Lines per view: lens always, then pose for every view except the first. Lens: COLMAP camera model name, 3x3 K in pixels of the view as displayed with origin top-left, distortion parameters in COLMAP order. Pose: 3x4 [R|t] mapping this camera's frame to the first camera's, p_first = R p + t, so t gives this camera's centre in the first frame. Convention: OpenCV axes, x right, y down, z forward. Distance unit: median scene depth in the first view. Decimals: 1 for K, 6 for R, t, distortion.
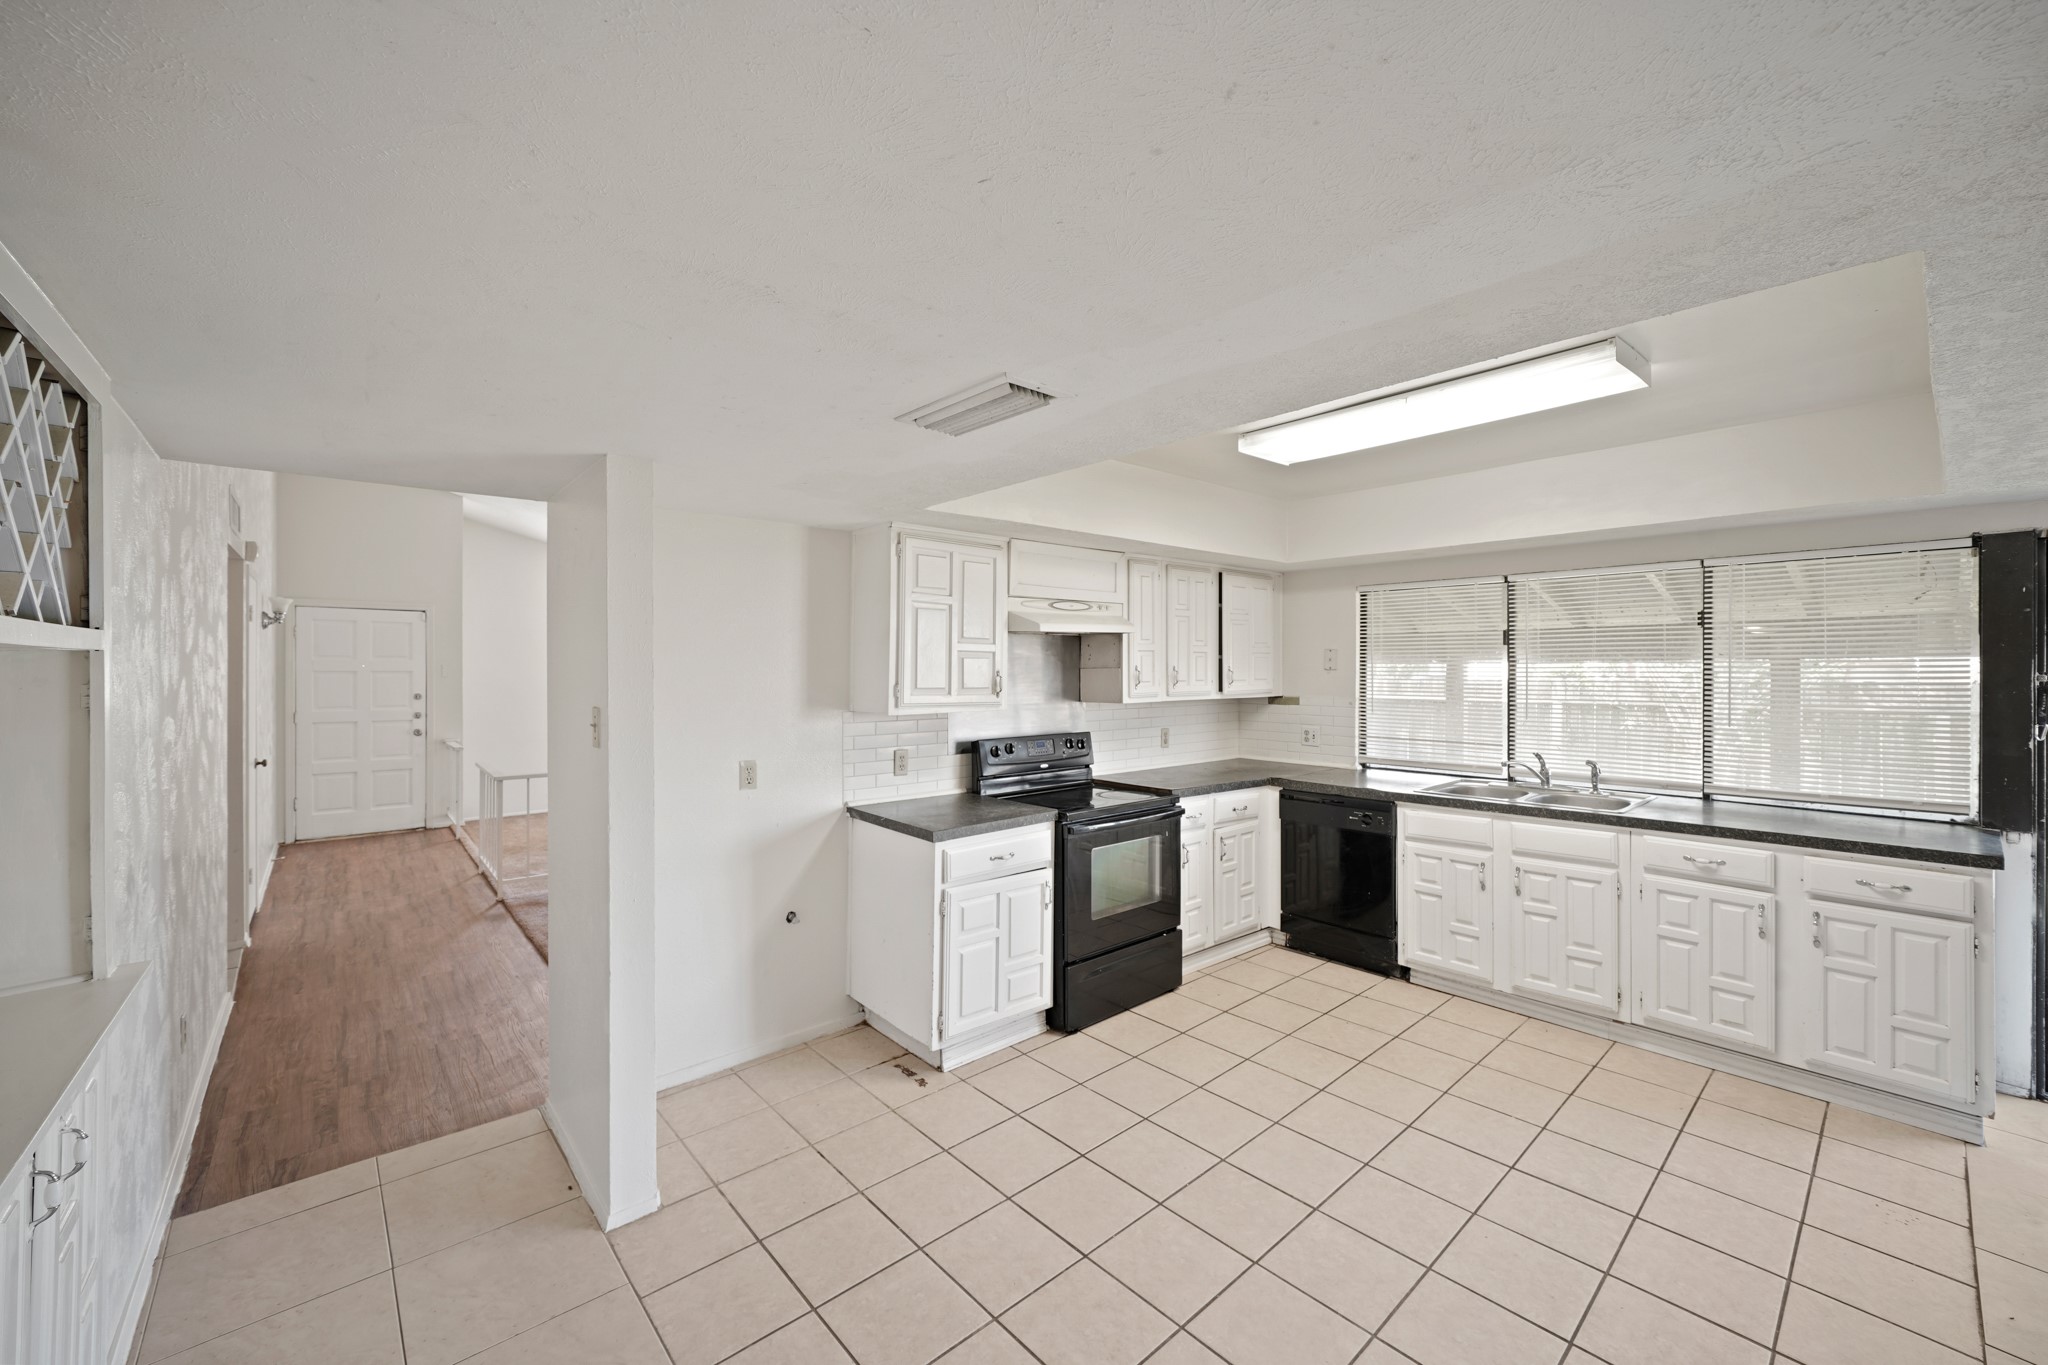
lens RADIAL K [[806.9, 0, 1009.5], [0, 806.9, 667.6], [0, 0, 1]] dist [-0.010020, 0.003375]
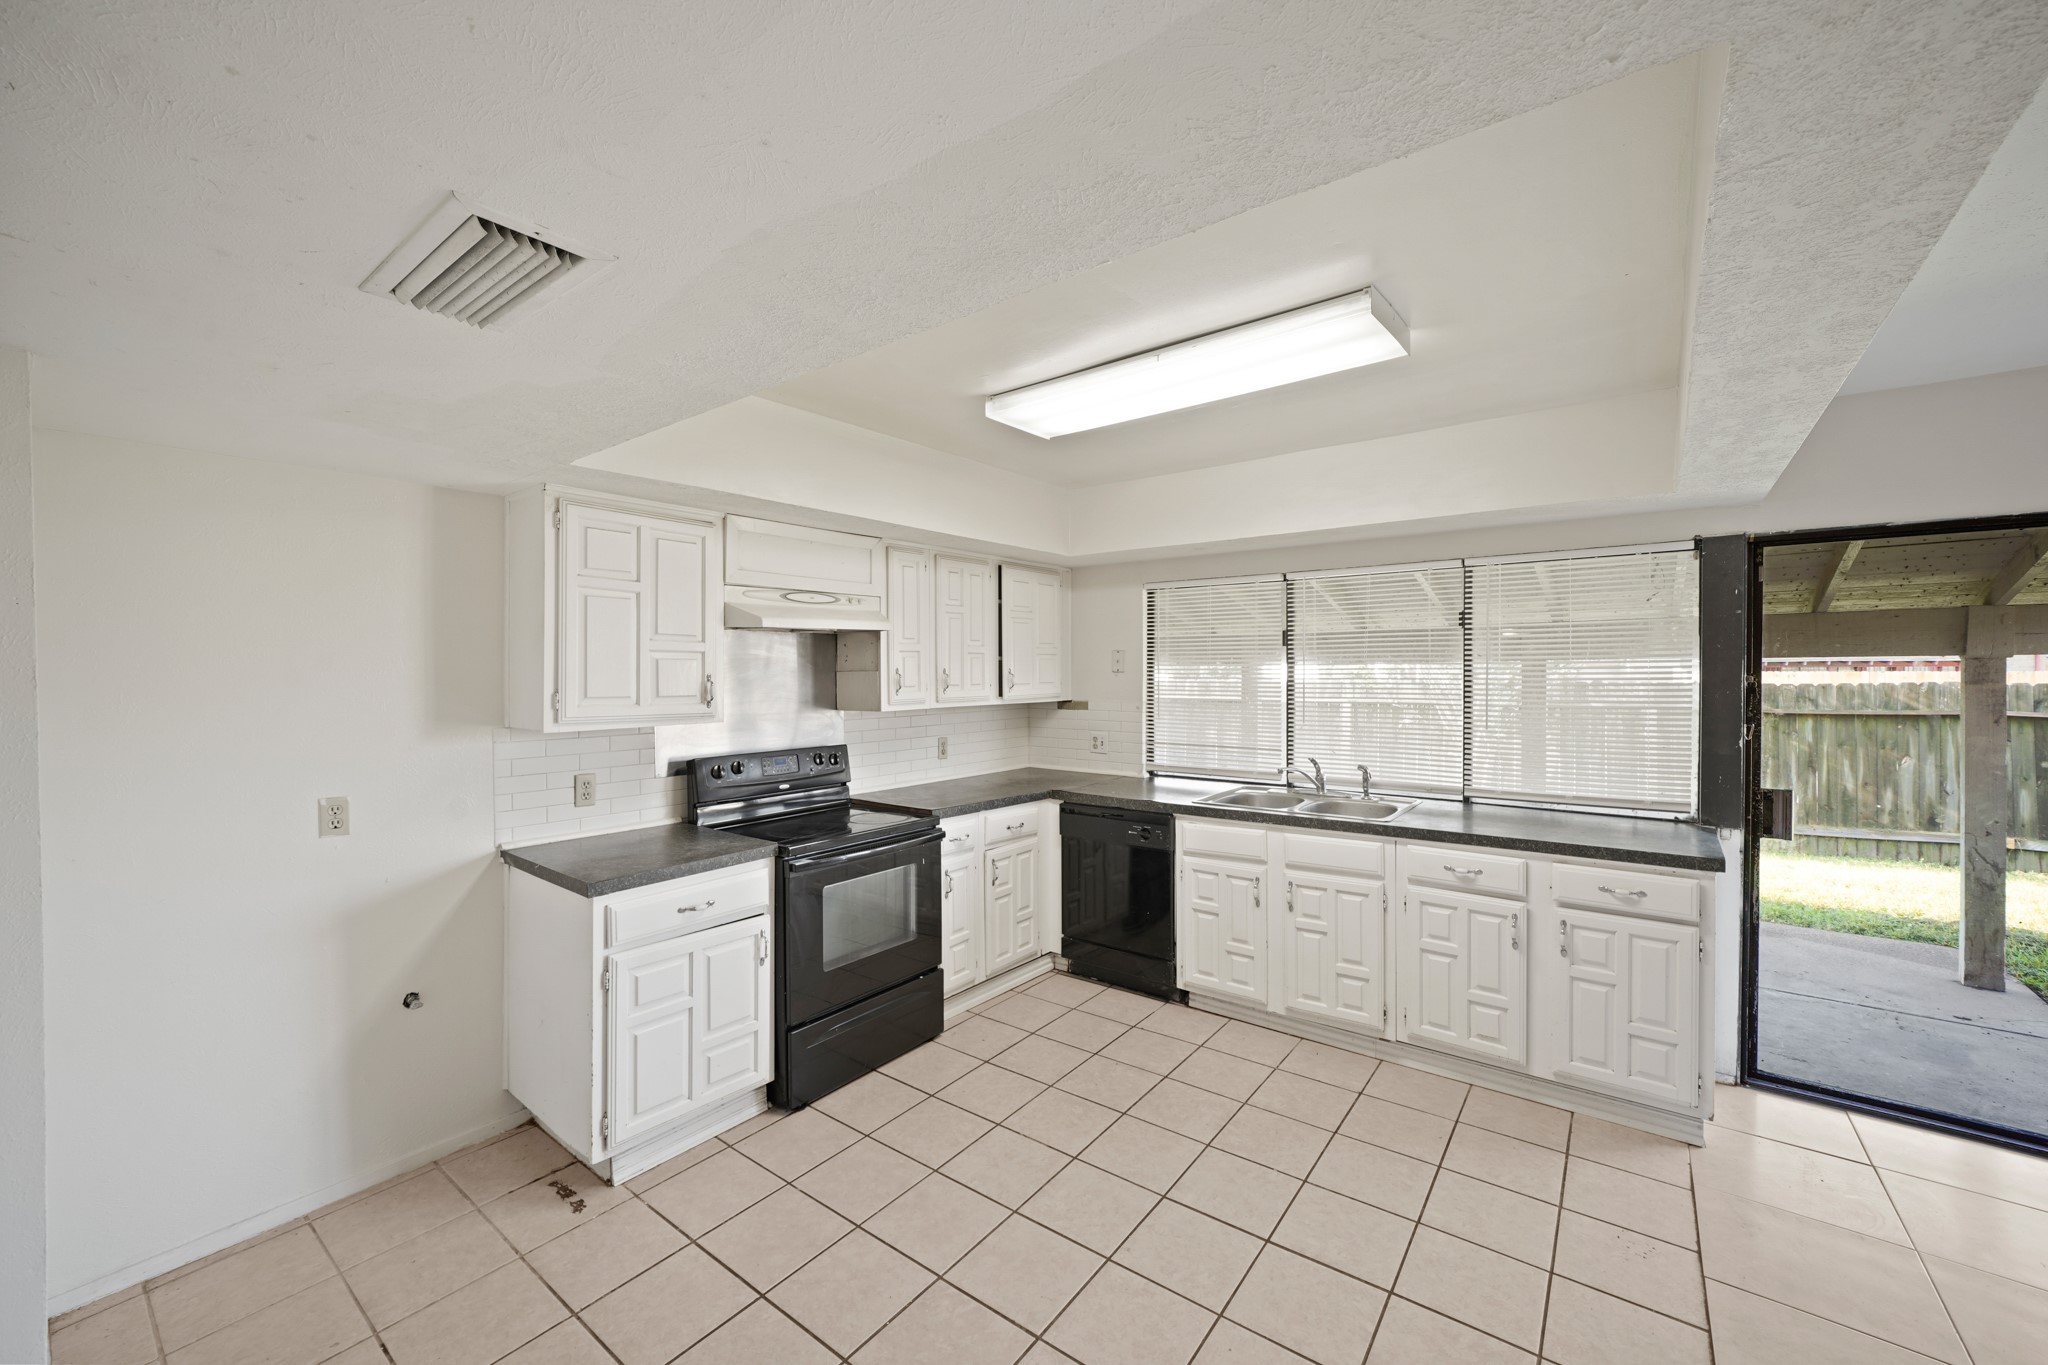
lens RADIAL K [[803.3, 0, 1011.7], [0, 803.3, 678.0], [0, 0, 1]] dist [-0.006152, 0.000064]
pose [[0.981296, -0.004833, 0.192443, 0.123242], [0.002965, 0.999946, 0.009996, -0.000110], [-0.192481, -0.009238, 0.981257, 0.133344]]
